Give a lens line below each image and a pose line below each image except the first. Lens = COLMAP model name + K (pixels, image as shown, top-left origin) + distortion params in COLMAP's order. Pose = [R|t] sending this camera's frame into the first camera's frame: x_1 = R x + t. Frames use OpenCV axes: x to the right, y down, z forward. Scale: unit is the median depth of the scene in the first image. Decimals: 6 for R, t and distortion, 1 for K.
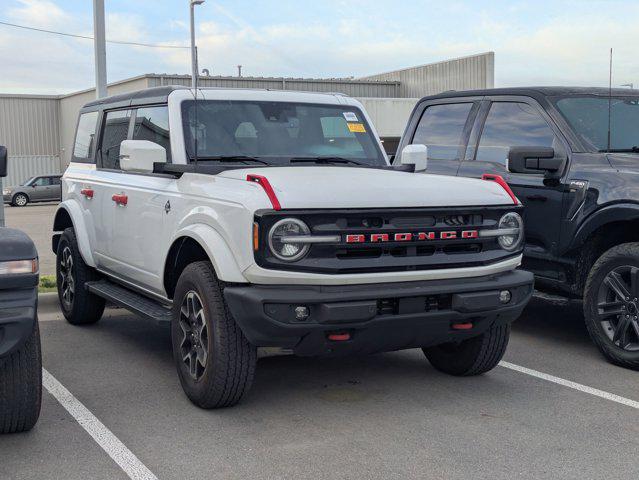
lens RADIAL K [[910.9, 0, 319.5], [0, 910.9, 240.0], [0, 0, 1]] dist [0.006272, 0.008937]
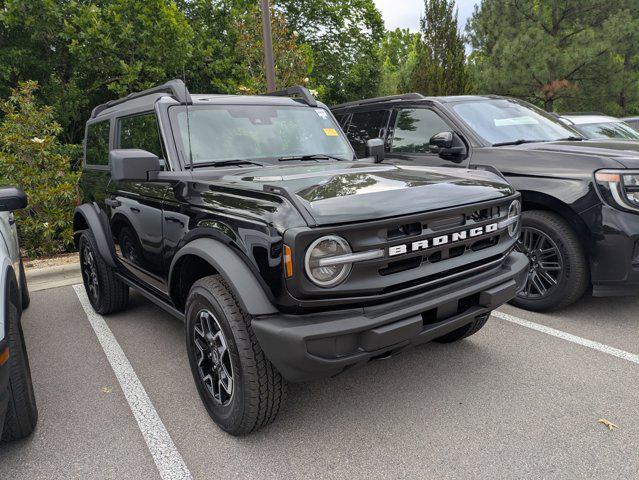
lens RADIAL K [[470.5, 0, 310.1], [0, 470.5, 254.4], [0, 0, 1]] dist [-0.002003, -0.000296]
pose [[0.986257, -0.089226, 0.139054, -0.098931], [0.070688, 0.988594, 0.132983, -0.059038], [-0.149334, -0.121326, 0.981315, 0.531522]]
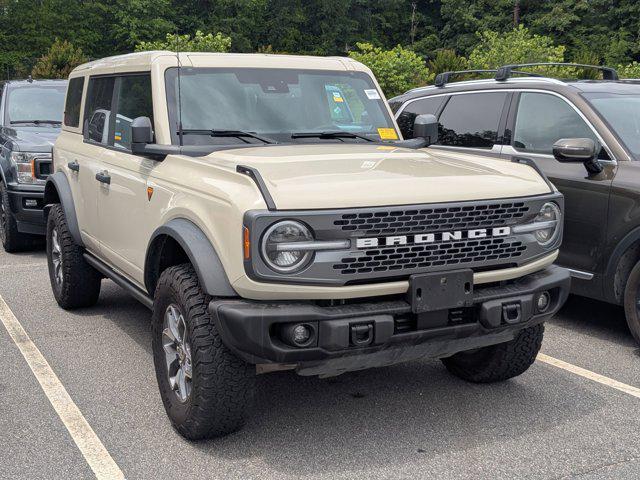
lens RADIAL K [[803.6, 0, 320.0], [0, 803.6, 240.0], [0, 0, 1]] dist [-0.008528, -0.005041]
pose [[0.999993, -0.002665, -0.002444, -0.002055], [0.002841, 0.997172, 0.075102, -0.055129], [0.002237, -0.075108, 0.997173, 0.255666]]
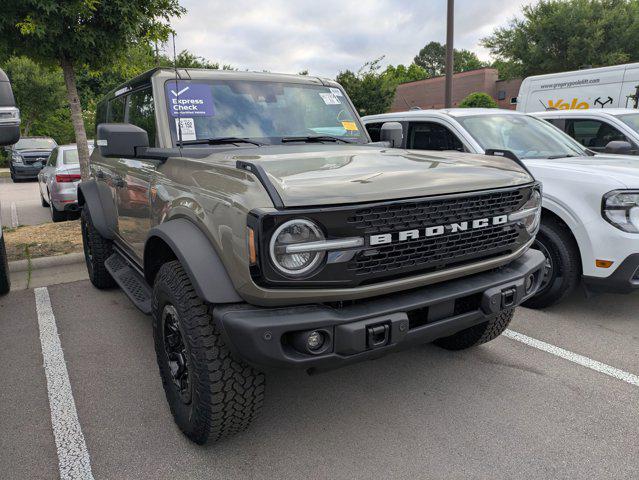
lens RADIAL K [[470.5, 0, 310.1], [0, 470.5, 254.4], [0, 0, 1]] dist [-0.002003, -0.000296]
pose [[0.997647, -0.046461, 0.050408, -0.038848], [0.038595, 0.988365, 0.147122, -0.046668], [-0.056657, -0.144830, 0.987833, 0.565101]]
